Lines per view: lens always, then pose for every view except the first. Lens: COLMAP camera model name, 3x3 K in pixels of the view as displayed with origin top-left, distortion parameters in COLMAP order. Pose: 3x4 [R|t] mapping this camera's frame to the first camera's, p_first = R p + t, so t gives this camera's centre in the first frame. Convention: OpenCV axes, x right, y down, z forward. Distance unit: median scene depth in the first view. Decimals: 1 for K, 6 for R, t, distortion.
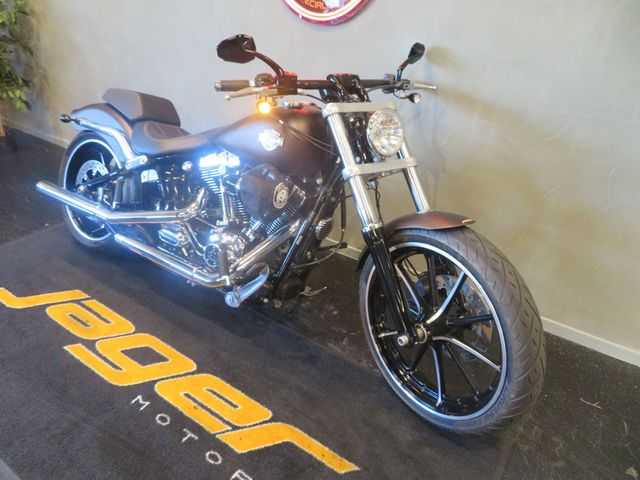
lens RADIAL K [[460.5, 0, 321.2], [0, 460.5, 239.0], [0, 0, 1]] dist [-0.001965, -0.001263]
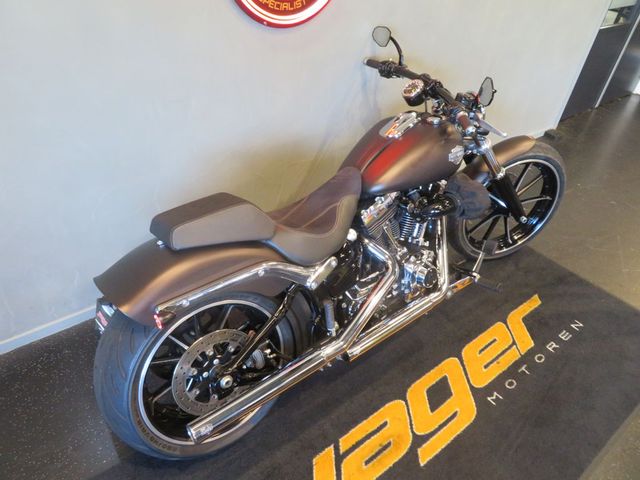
lens RADIAL K [[460.5, 0, 317.3], [0, 460.5, 237.1], [0, 0, 1]] dist [-0.001965, -0.001263]
pose [[0.305525, -0.618784, 0.723713, -1.086390], [0.392291, 0.774353, 0.496472, -0.712795], [-0.867619, 0.132221, 0.479328, 0.729766]]
